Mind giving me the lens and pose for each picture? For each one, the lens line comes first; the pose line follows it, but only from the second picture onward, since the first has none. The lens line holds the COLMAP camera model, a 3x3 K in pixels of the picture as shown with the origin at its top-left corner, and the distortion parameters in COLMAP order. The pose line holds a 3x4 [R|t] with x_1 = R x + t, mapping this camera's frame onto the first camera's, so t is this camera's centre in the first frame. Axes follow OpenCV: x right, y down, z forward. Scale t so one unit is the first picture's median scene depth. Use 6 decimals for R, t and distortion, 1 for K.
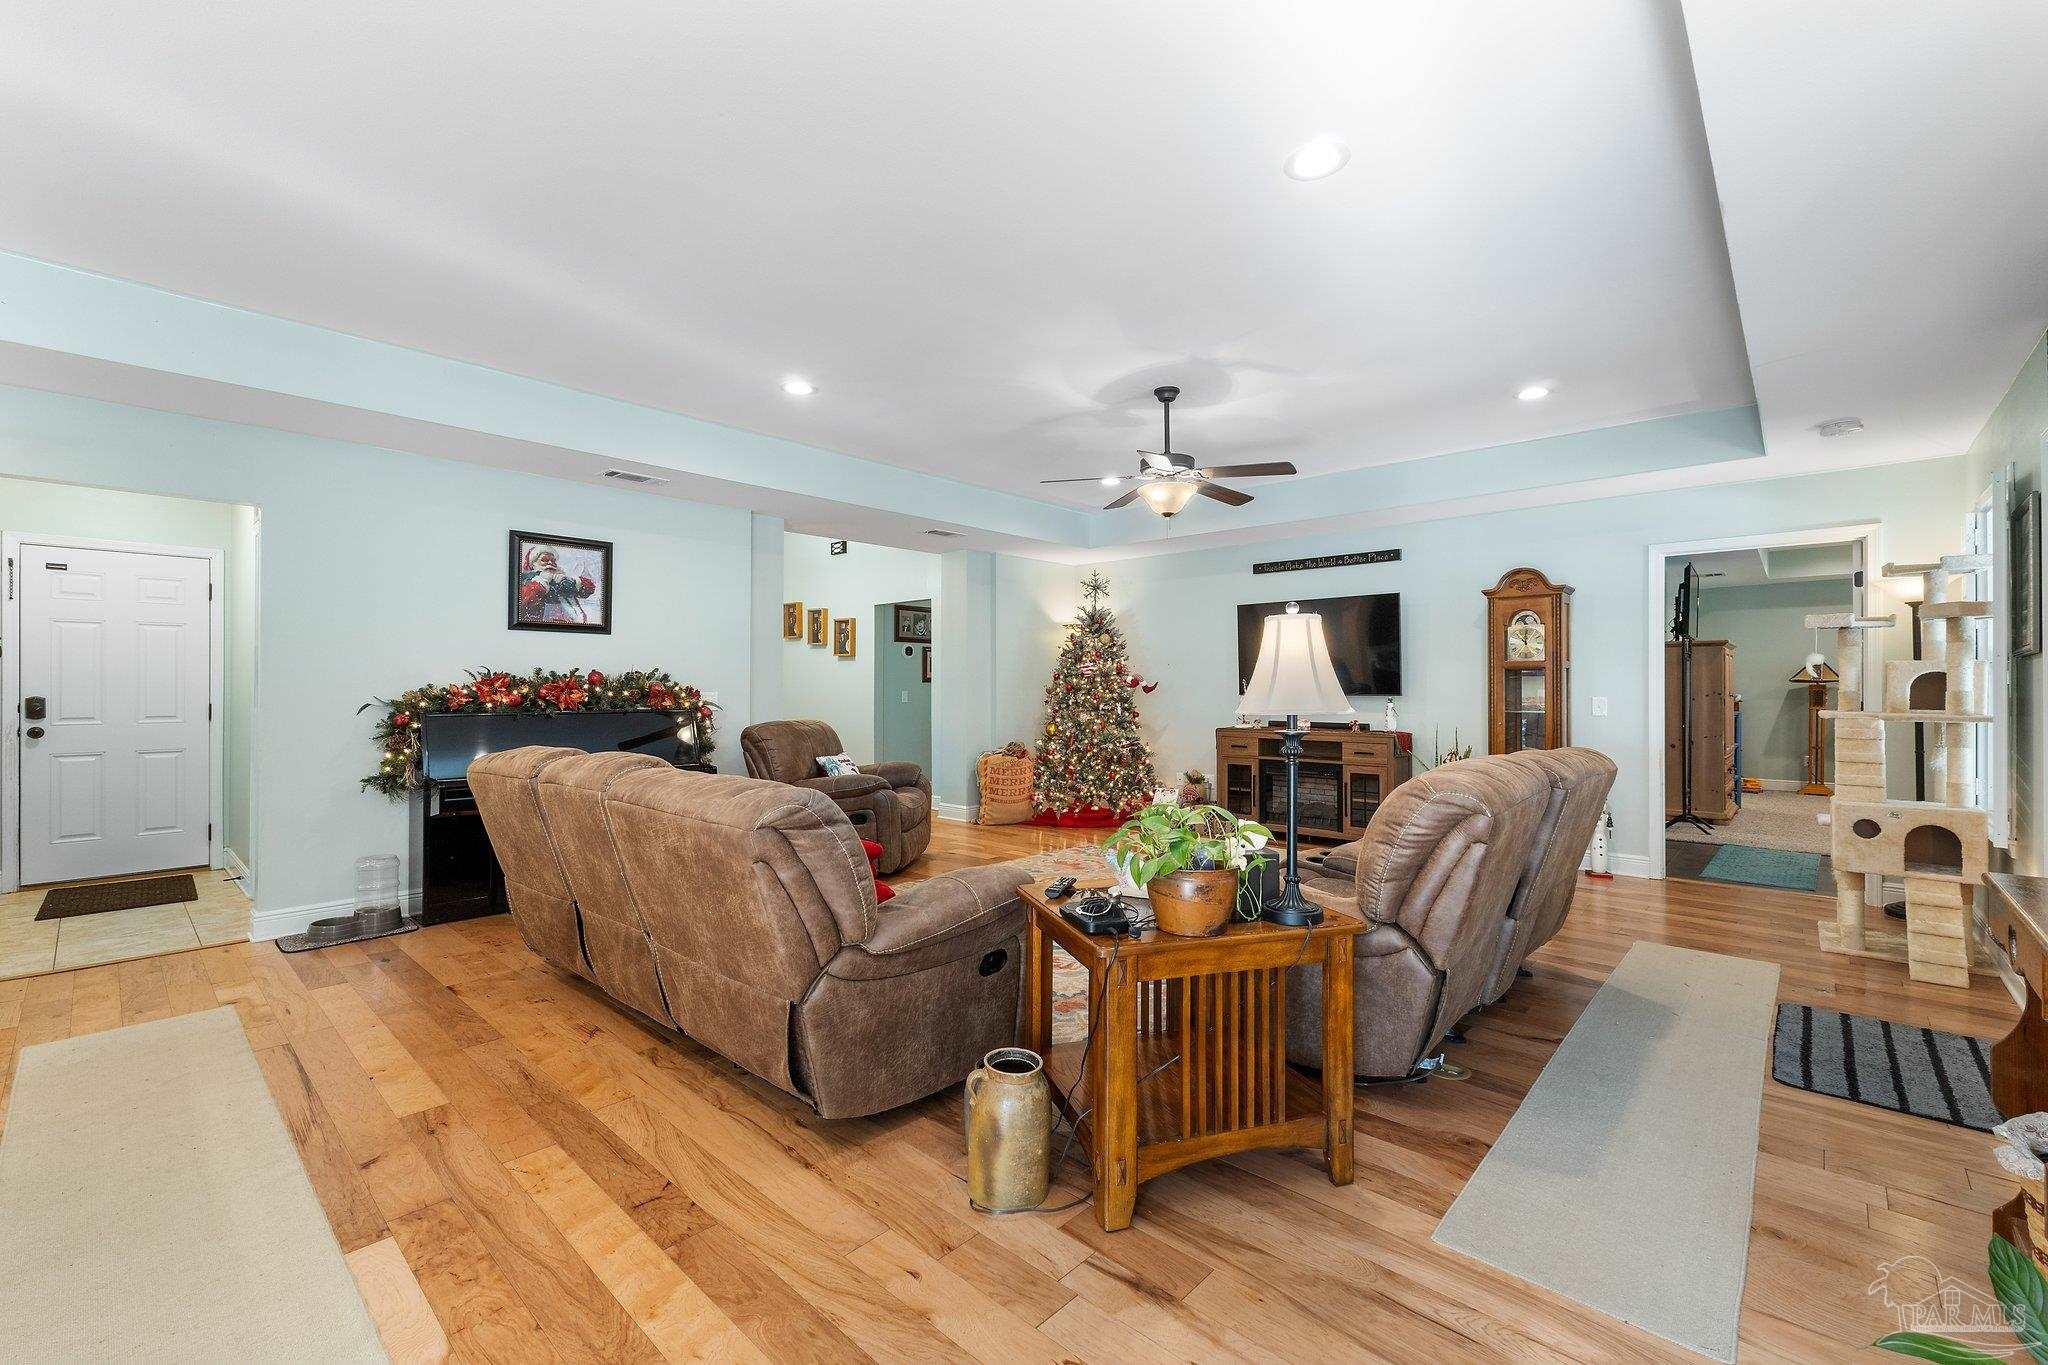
lens RADIAL K [[856.8, 0, 1032.9], [0, 856.8, 682.4], [0, 0, 1]] dist [0.002258, 0.000503]
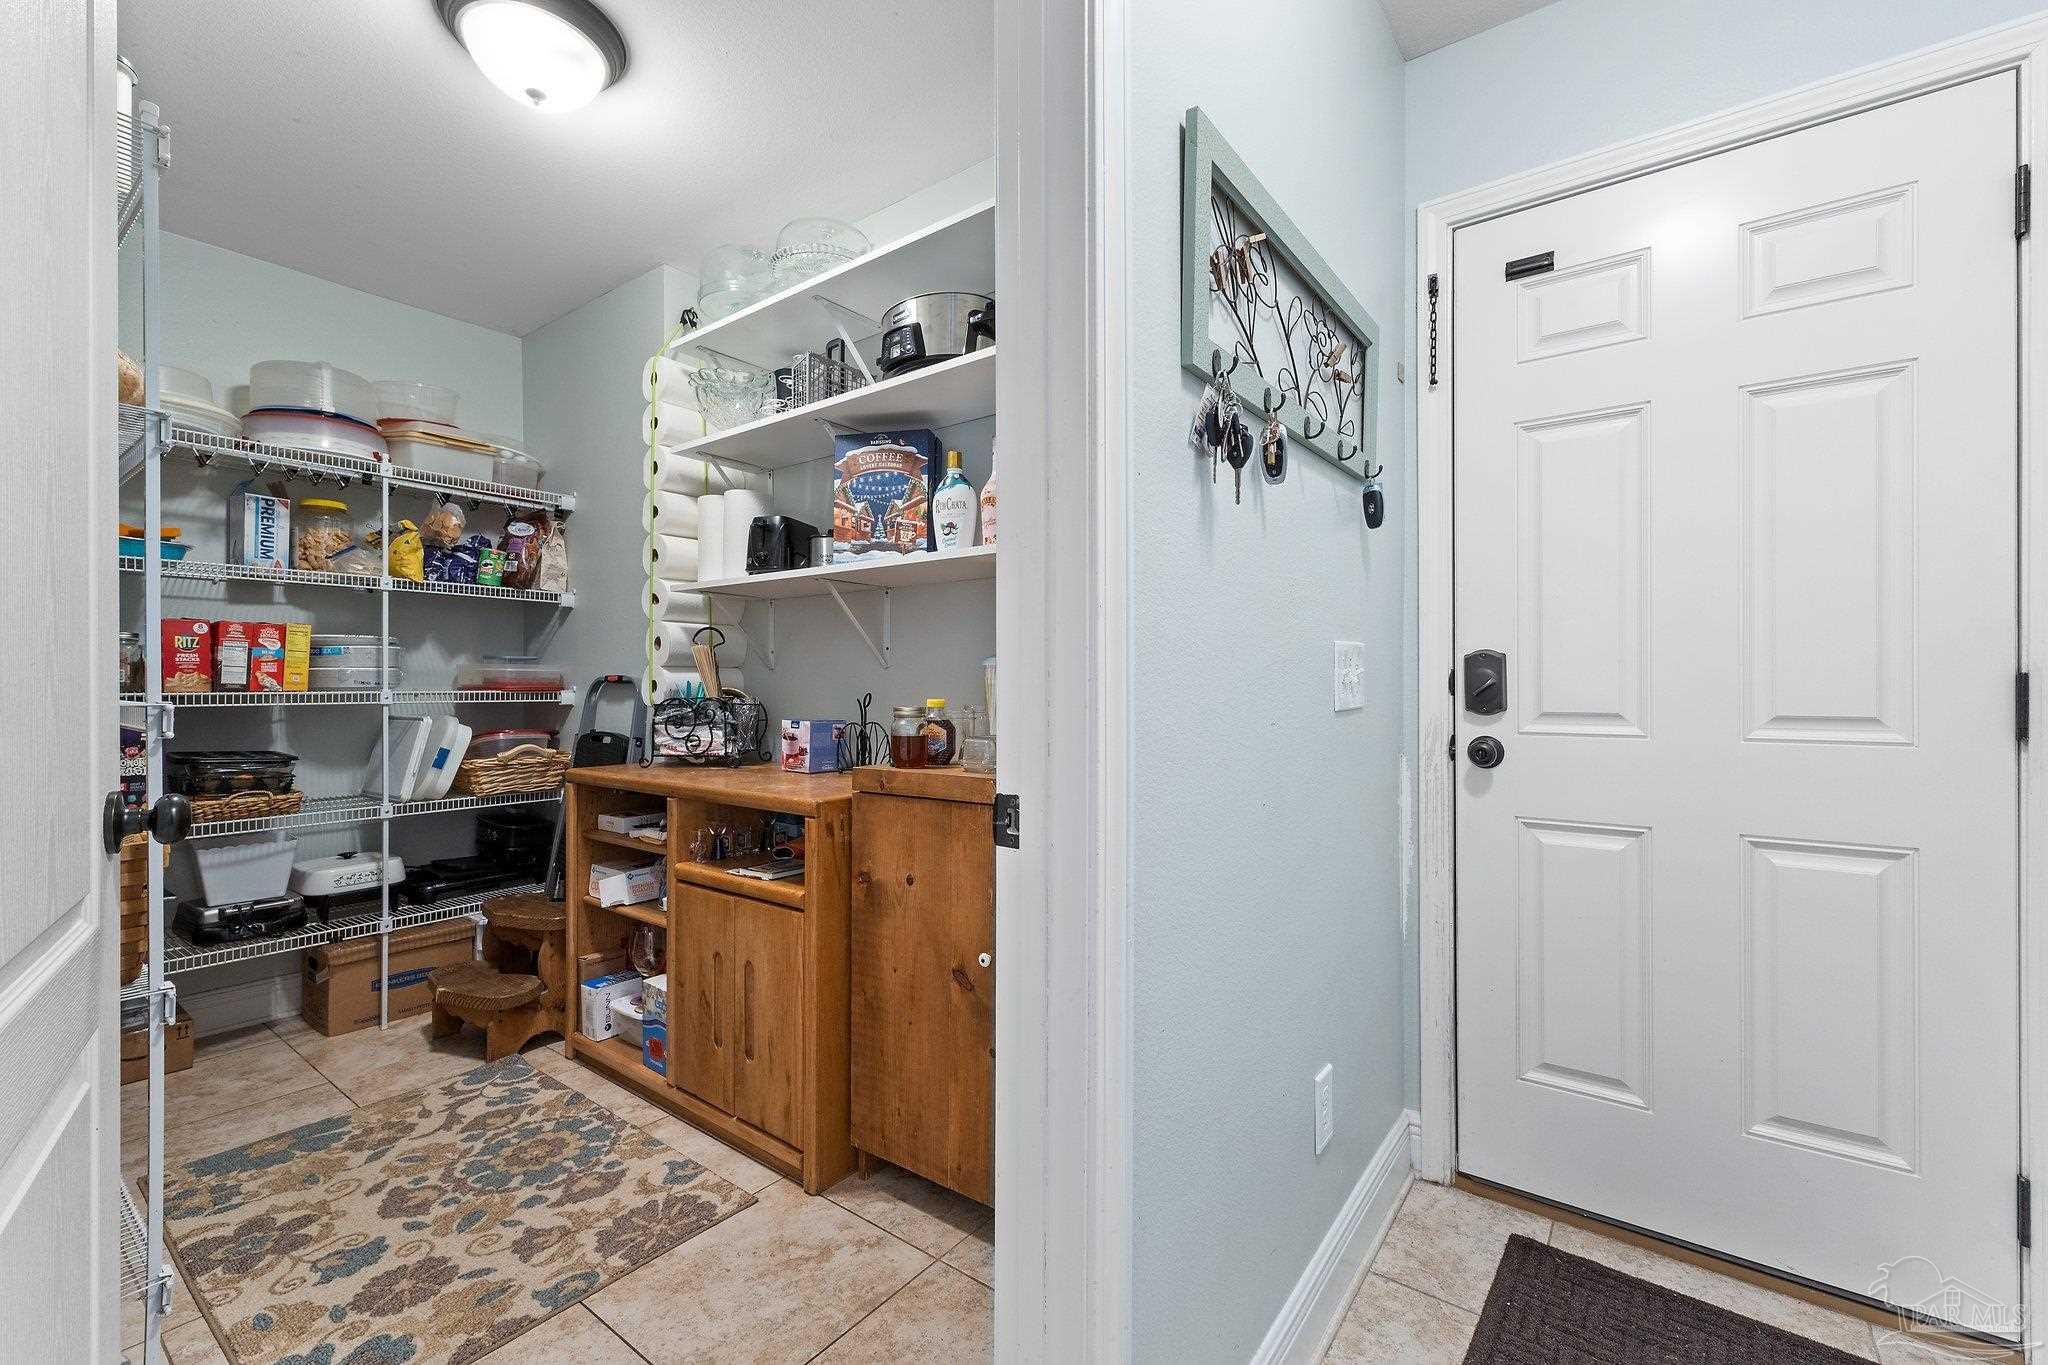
lens RADIAL K [[856.8, 0, 1025.6], [0, 856.8, 684.6], [0, 0, 1]] dist [0.002258, 0.000503]
pose [[0.093986, -0.003773, -0.995566, -0.829958], [0.005024, 0.999982, -0.003316, 0.031169], [0.995561, -0.004690, 0.094004, 0.782476]]
